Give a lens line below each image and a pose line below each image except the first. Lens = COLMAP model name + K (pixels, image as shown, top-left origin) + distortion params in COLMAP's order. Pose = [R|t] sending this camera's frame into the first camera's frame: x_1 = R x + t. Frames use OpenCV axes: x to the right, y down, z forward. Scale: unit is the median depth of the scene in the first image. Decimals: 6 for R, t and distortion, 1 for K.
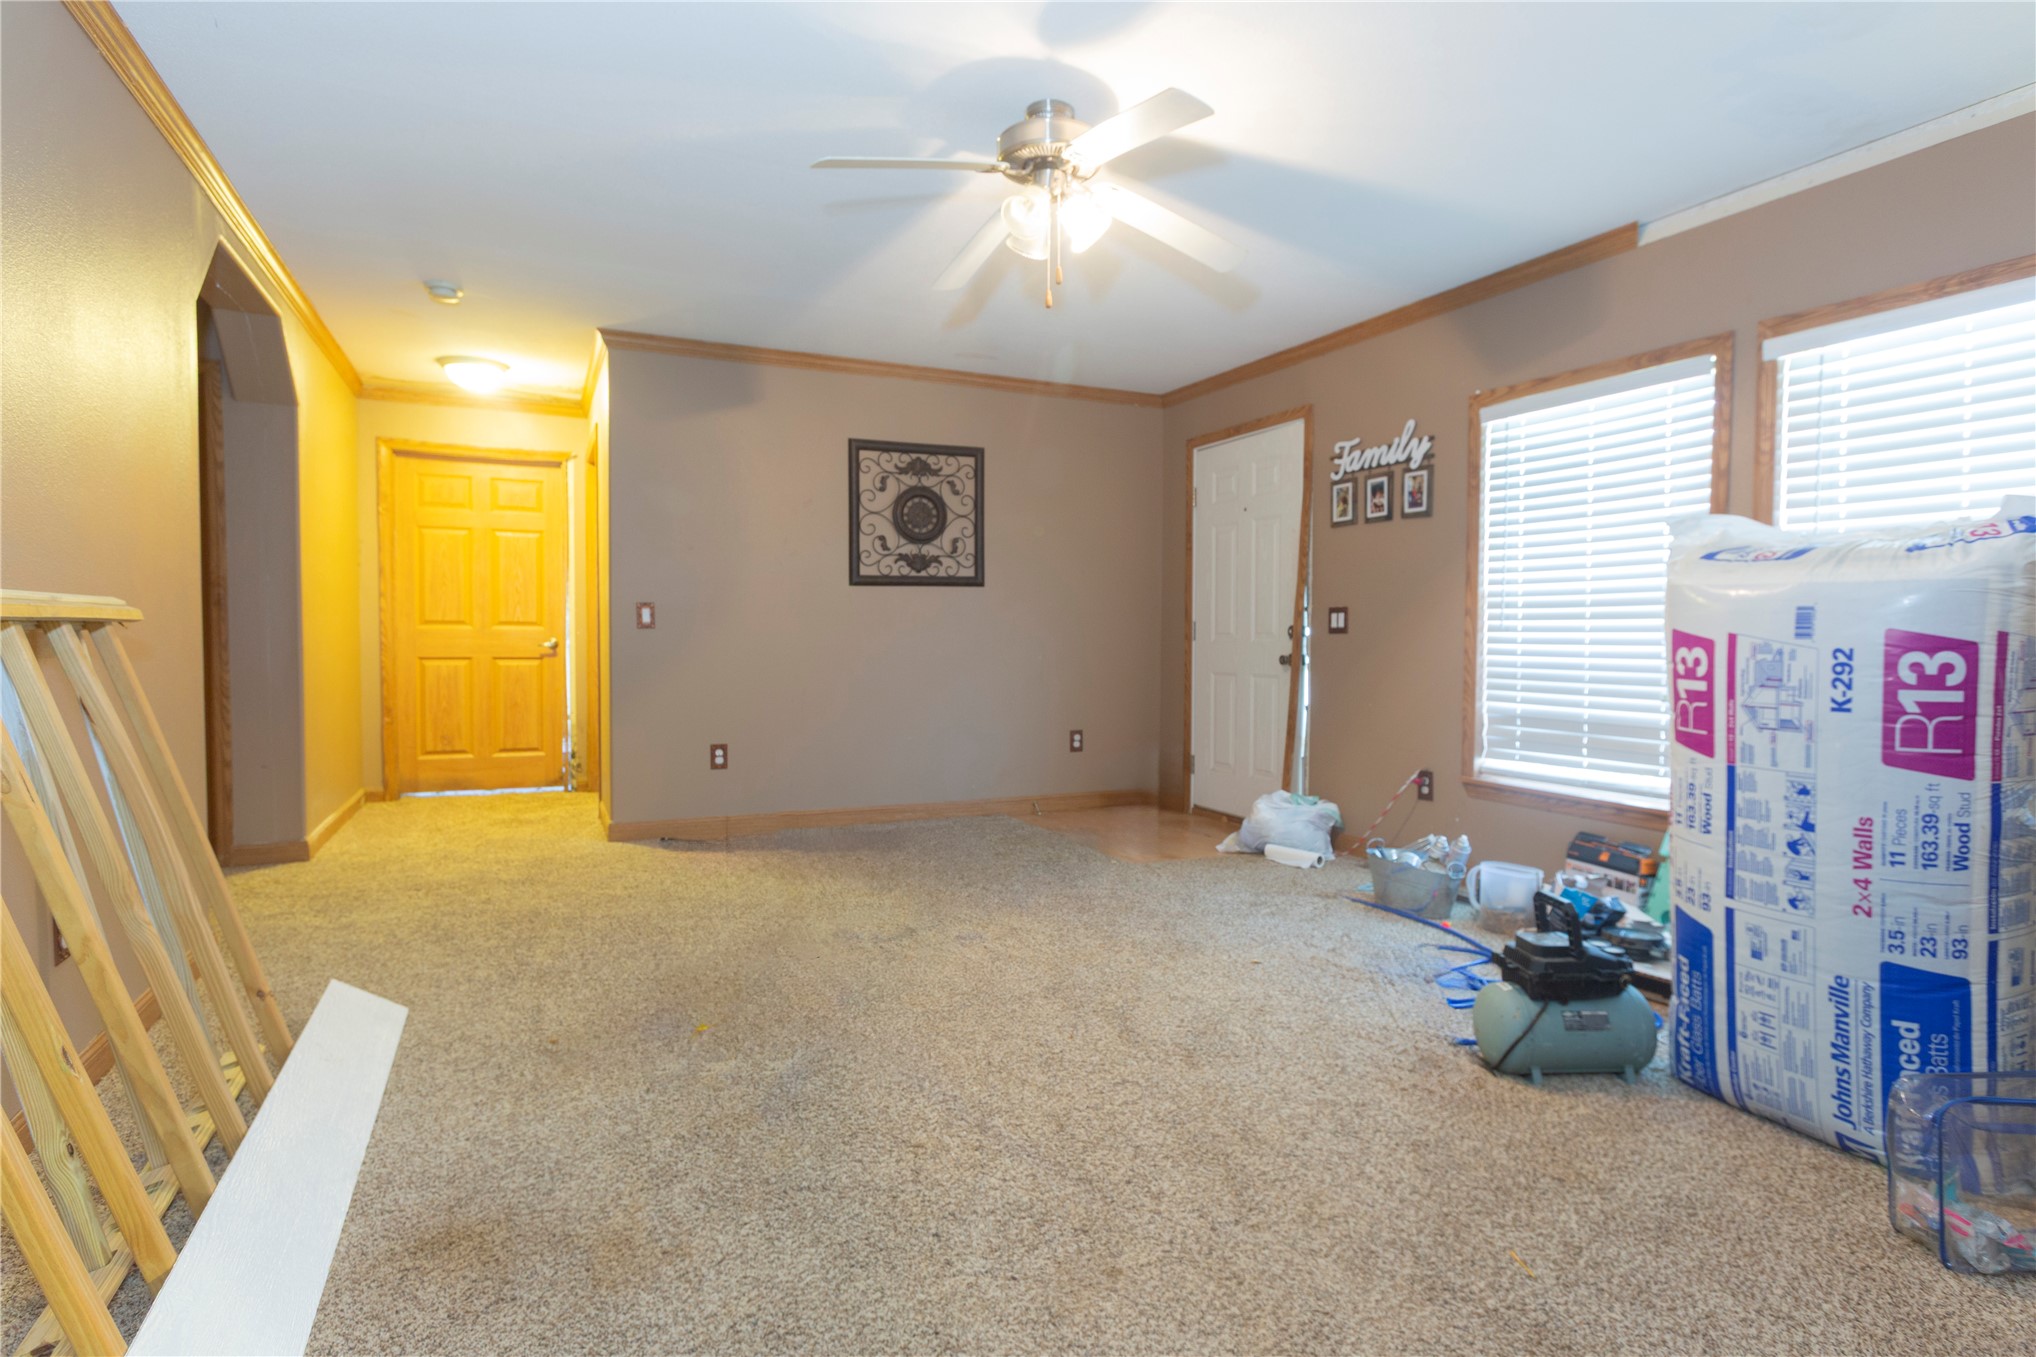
lens RADIAL K [[1044.7, 0, 1016.2], [0, 1044.7, 668.4], [0, 0, 1]] dist [-0.001813, 0.003522]
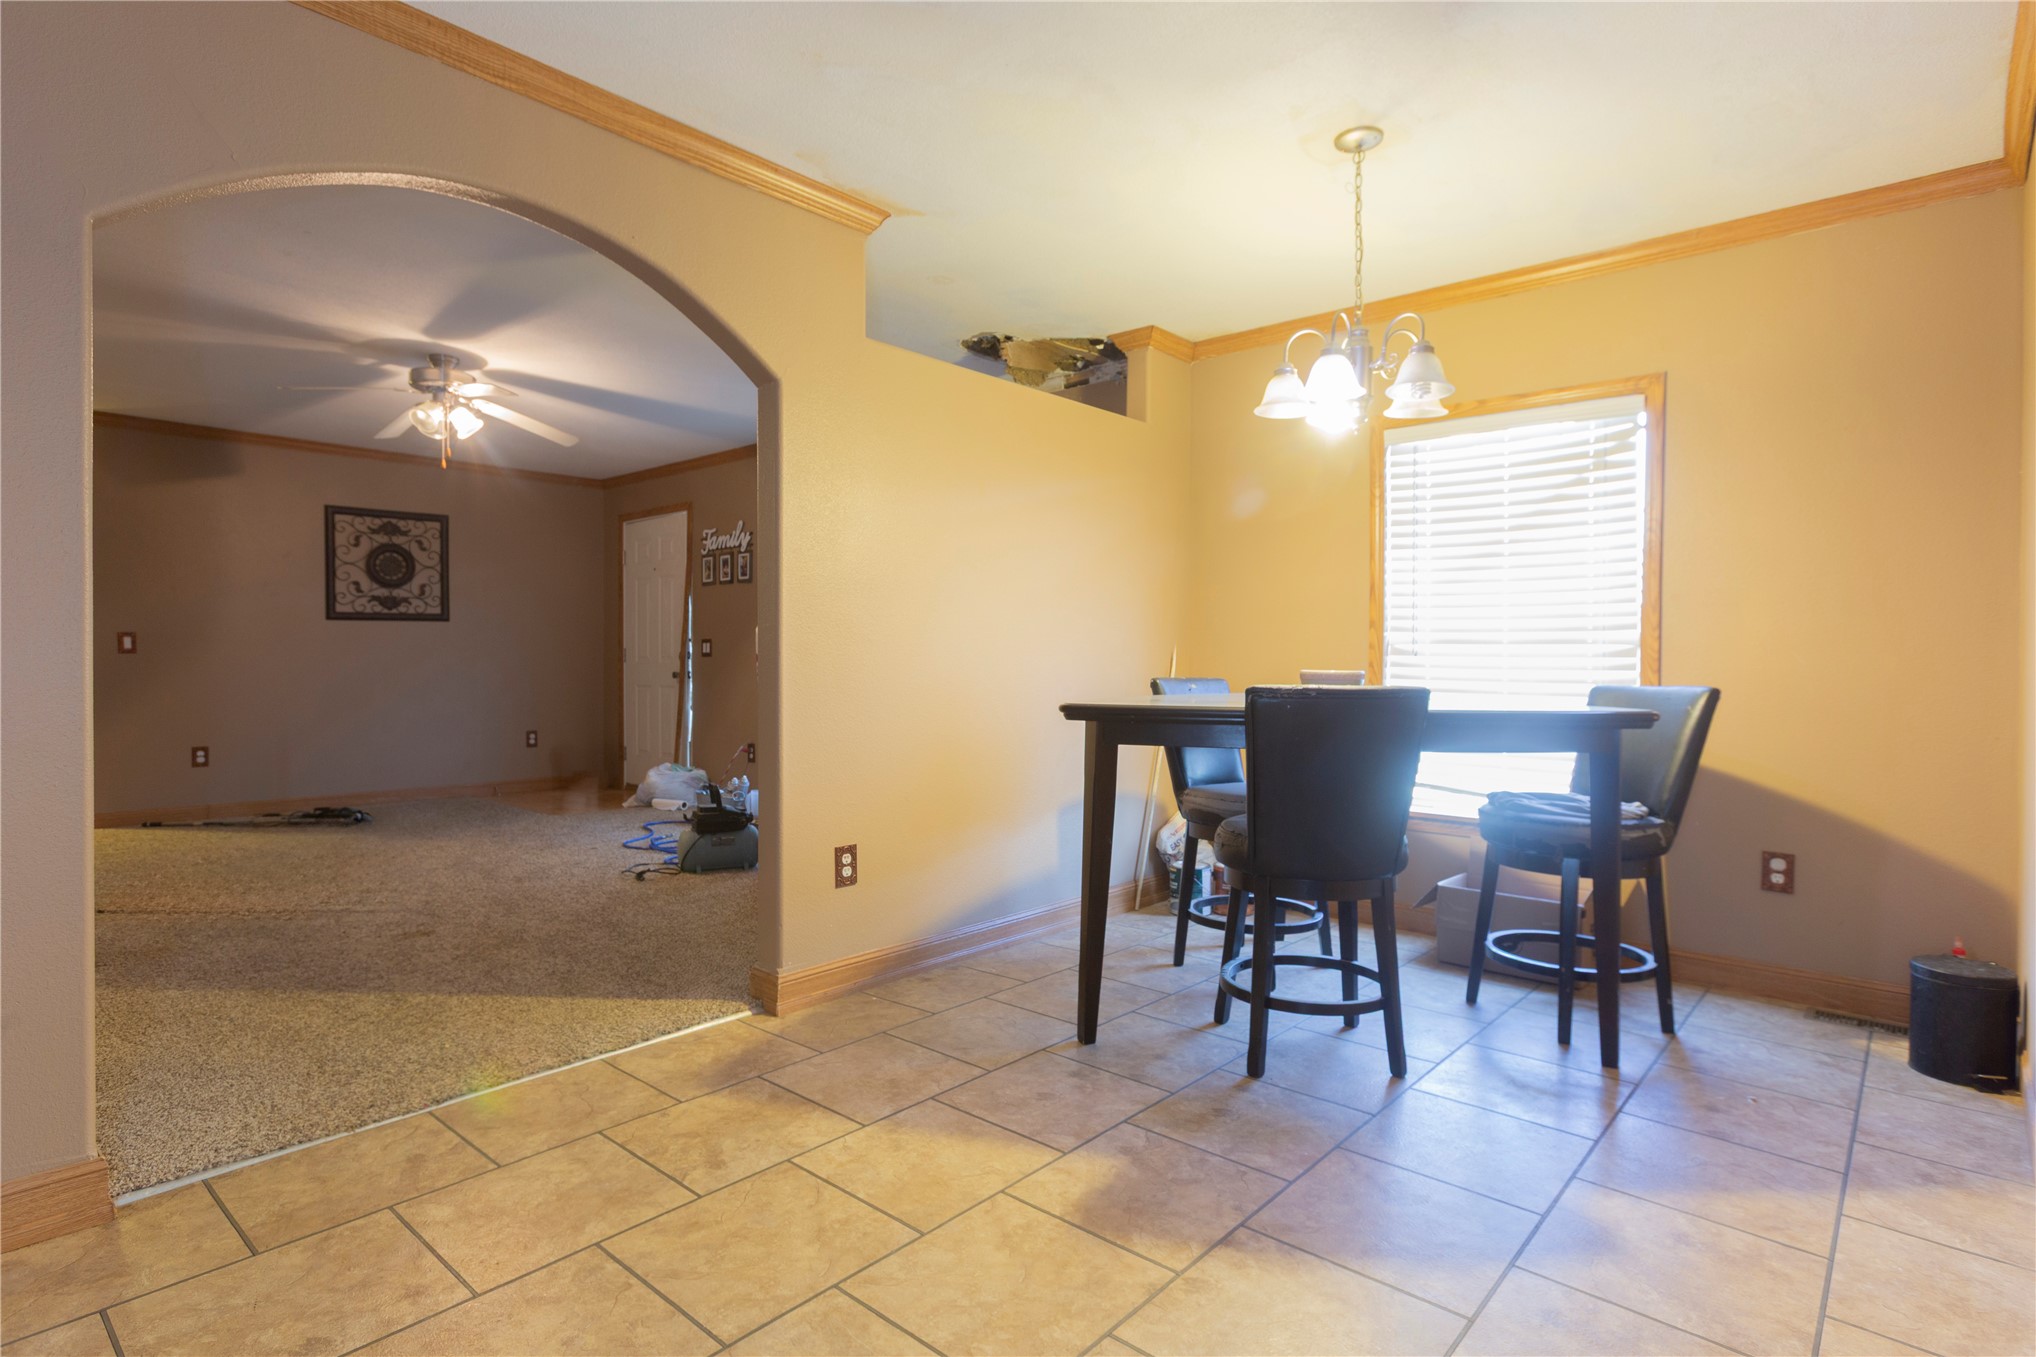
lens RADIAL K [[1044.7, 0, 1016.2], [0, 1044.7, 668.4], [0, 0, 1]] dist [-0.001813, 0.003522]
pose [[0.921807, -0.006244, 0.387598, 0.120790], [0.016426, 0.999601, -0.022963, 0.022510], [-0.387300, 0.027534, 0.921543, -0.491412]]
